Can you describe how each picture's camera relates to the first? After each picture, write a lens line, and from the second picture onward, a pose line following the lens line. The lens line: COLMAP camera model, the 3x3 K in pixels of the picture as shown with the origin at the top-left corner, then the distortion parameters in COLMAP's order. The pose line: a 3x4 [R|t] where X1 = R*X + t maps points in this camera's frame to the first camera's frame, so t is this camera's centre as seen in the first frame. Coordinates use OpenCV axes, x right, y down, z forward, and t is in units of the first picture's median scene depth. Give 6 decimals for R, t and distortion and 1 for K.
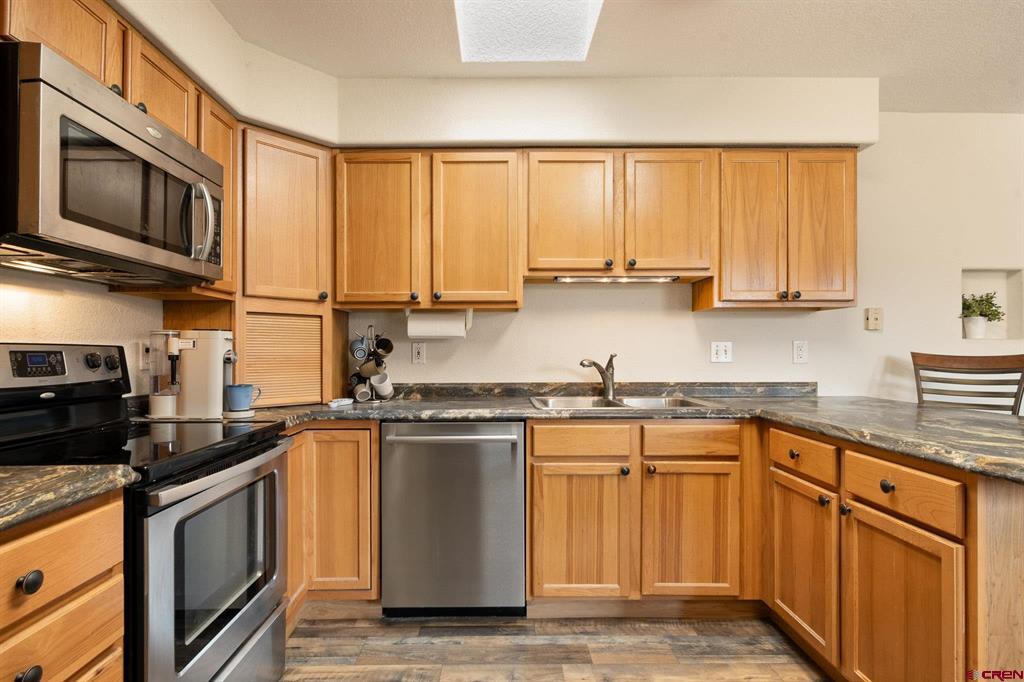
lens RADIAL K [[480.0, 0, 487.0], [0, 480.0, 349.3], [0, 0, 1]] dist [-0.014930, -0.000403]
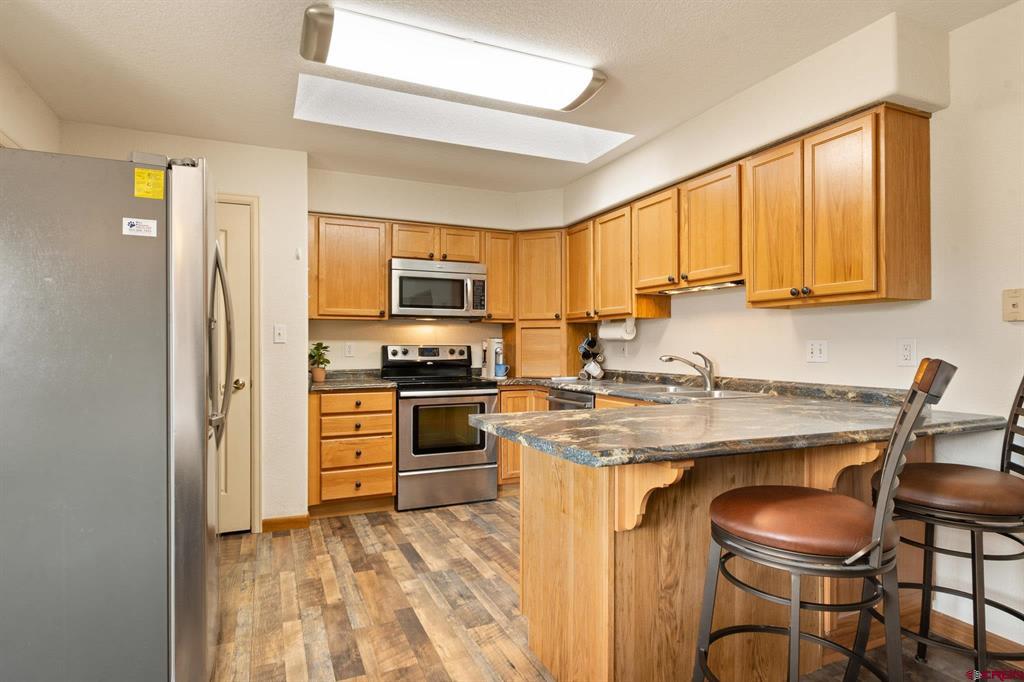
lens RADIAL K [[559.1, 0, 508.5], [0, 559.1, 340.7], [0, 0, 1]] dist [0.007317, 0.000248]
pose [[0.415666, -0.008245, -0.909480, 1.391600], [-0.000933, 0.999955, -0.009492, -0.004008], [0.909517, 0.004793, 0.415640, 0.006431]]
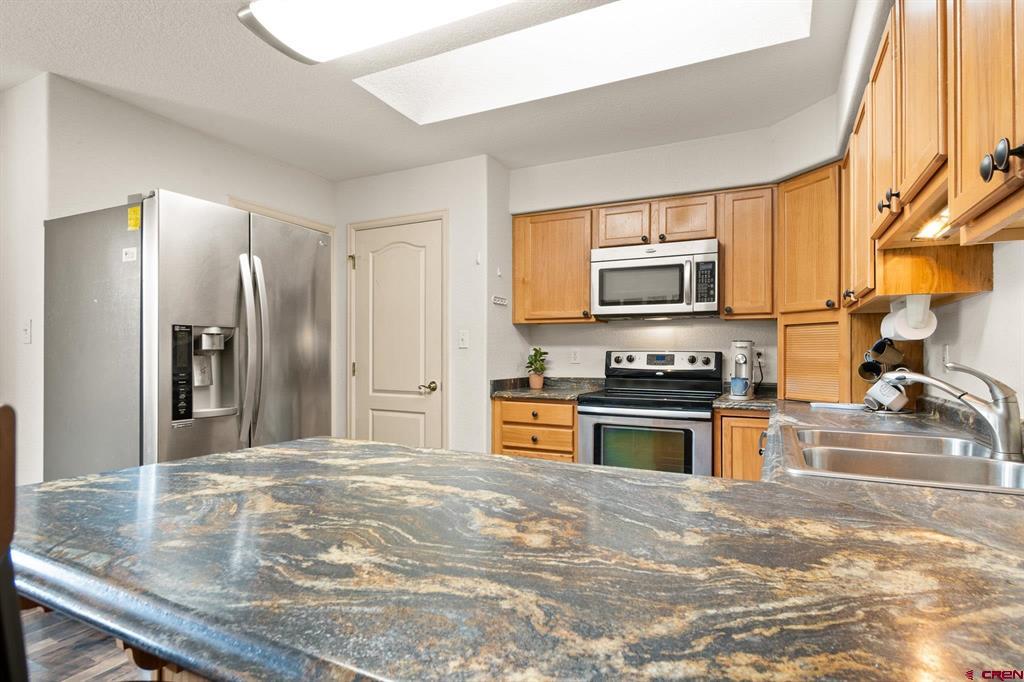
lens RADIAL K [[537.0, 0, 510.3], [0, 537.0, 349.6], [0, 0, 1]] dist [-0.002159, 0.000804]
pose [[-0.442837, -0.007202, -0.896573, 1.022351], [-0.005582, 0.999971, -0.005276, -0.000210], [0.896585, 0.002668, -0.442864, 0.879175]]
